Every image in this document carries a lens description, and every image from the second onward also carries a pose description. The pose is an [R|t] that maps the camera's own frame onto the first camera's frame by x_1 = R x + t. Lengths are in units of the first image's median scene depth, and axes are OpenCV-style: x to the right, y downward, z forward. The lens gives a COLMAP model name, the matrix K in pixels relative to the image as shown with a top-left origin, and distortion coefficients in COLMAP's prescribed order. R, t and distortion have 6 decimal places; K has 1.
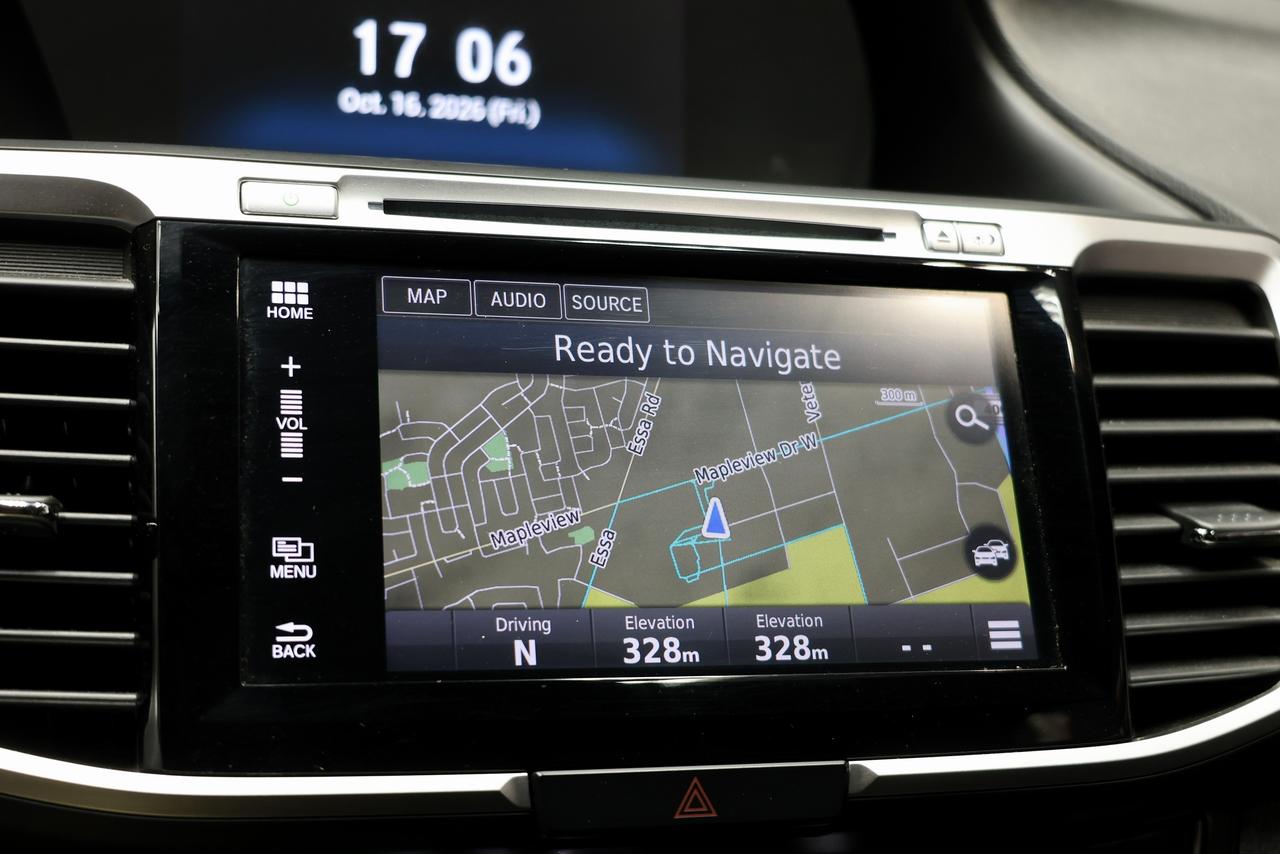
lens RADIAL K [[1761.6, 0, 639.9], [0, 1761.6, 426.0], [0, 0, 1]] dist [-0.008964, 0.000000]
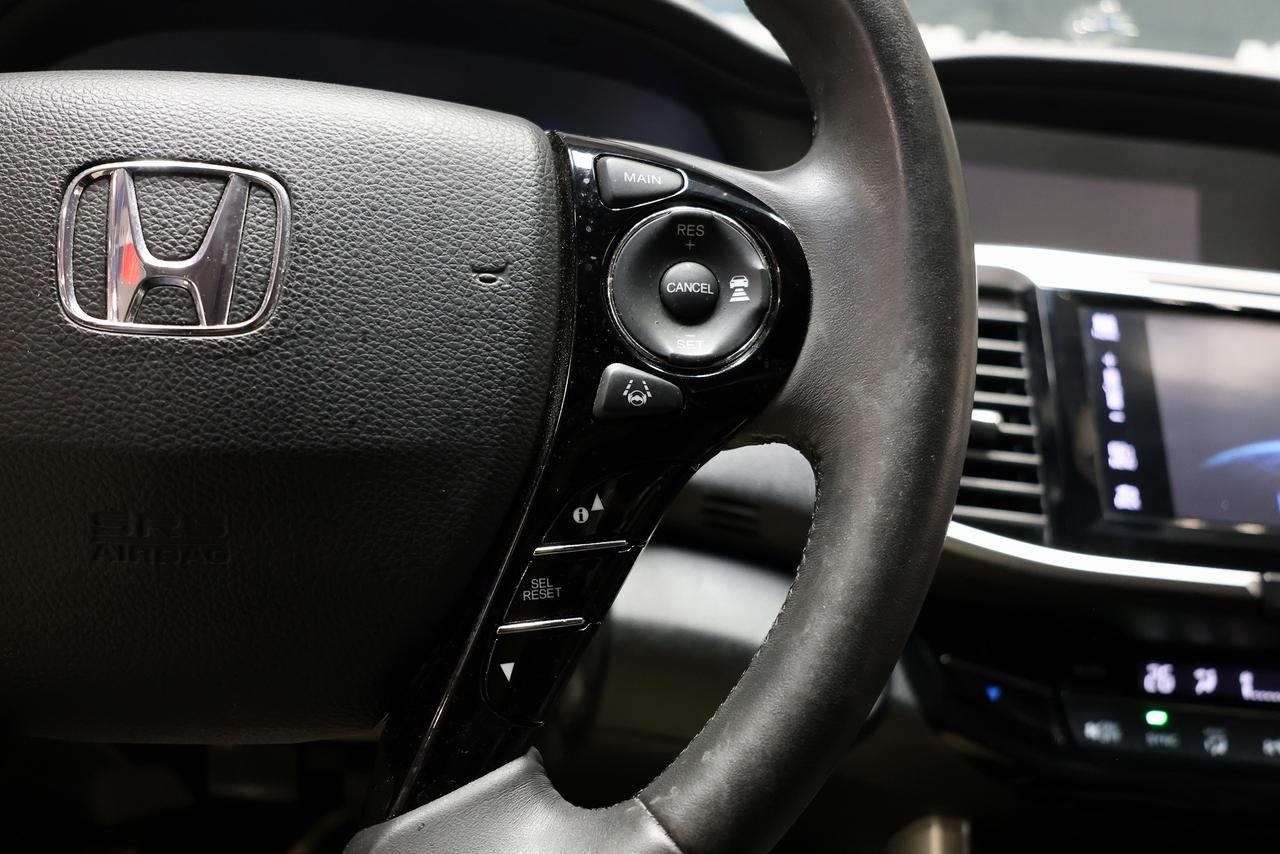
lens RADIAL K [[1178.0, 0, 643.1], [0, 1178.0, 425.8], [0, 0, 1]] dist [-0.000845, 0.000000]
pose [[0.978106, 0.037232, -0.204749, -0.418894], [-0.060423, 0.992290, -0.108208, 0.199770], [0.199142, 0.118210, 0.972815, -0.320447]]
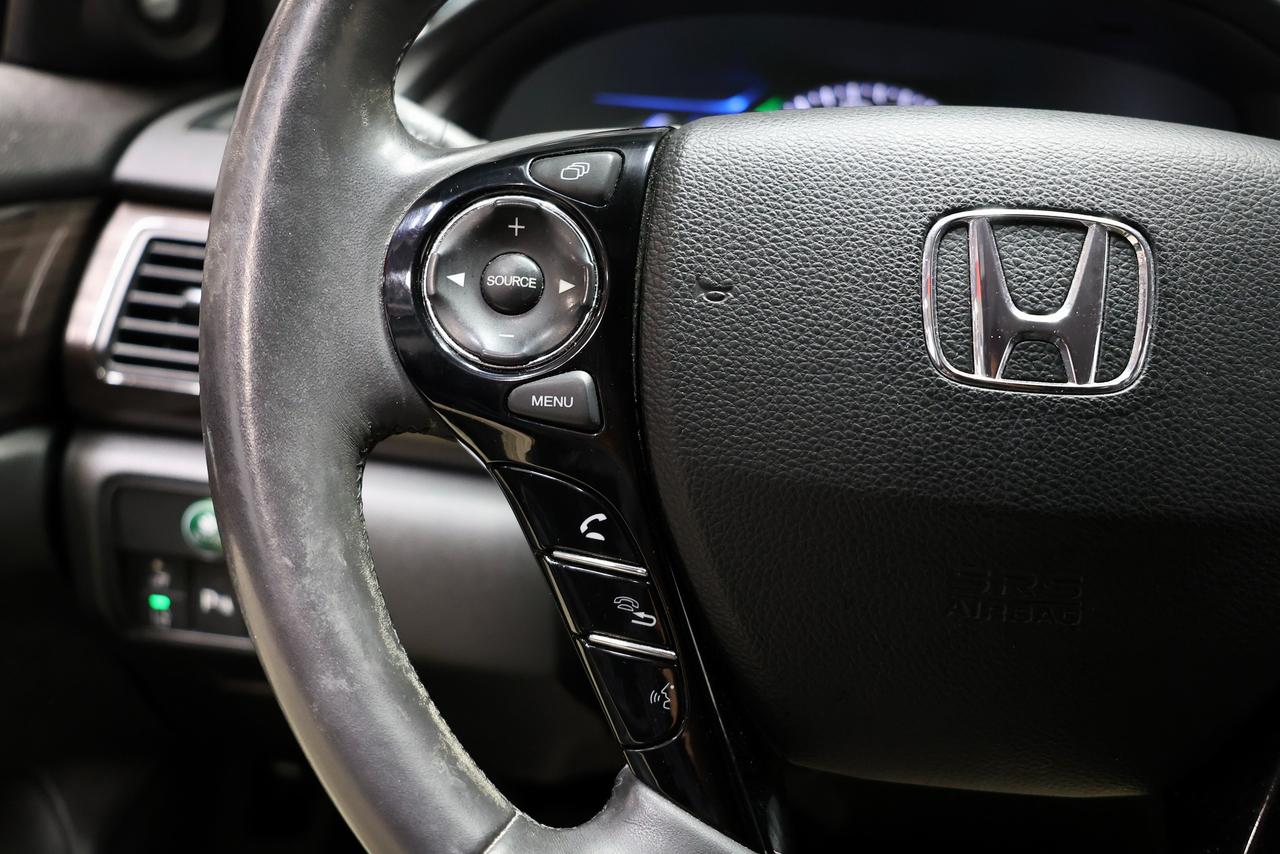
lens RADIAL K [[1178.0, 0, 638.6], [0, 1178.0, 415.7], [0, 0, 1]] dist [-0.000845, 0.000000]
pose [[0.931969, 0.089098, -0.351419, -0.794100], [-0.113631, 0.992275, -0.049773, 0.163611], [0.344270, 0.086319, 0.934894, -0.414775]]
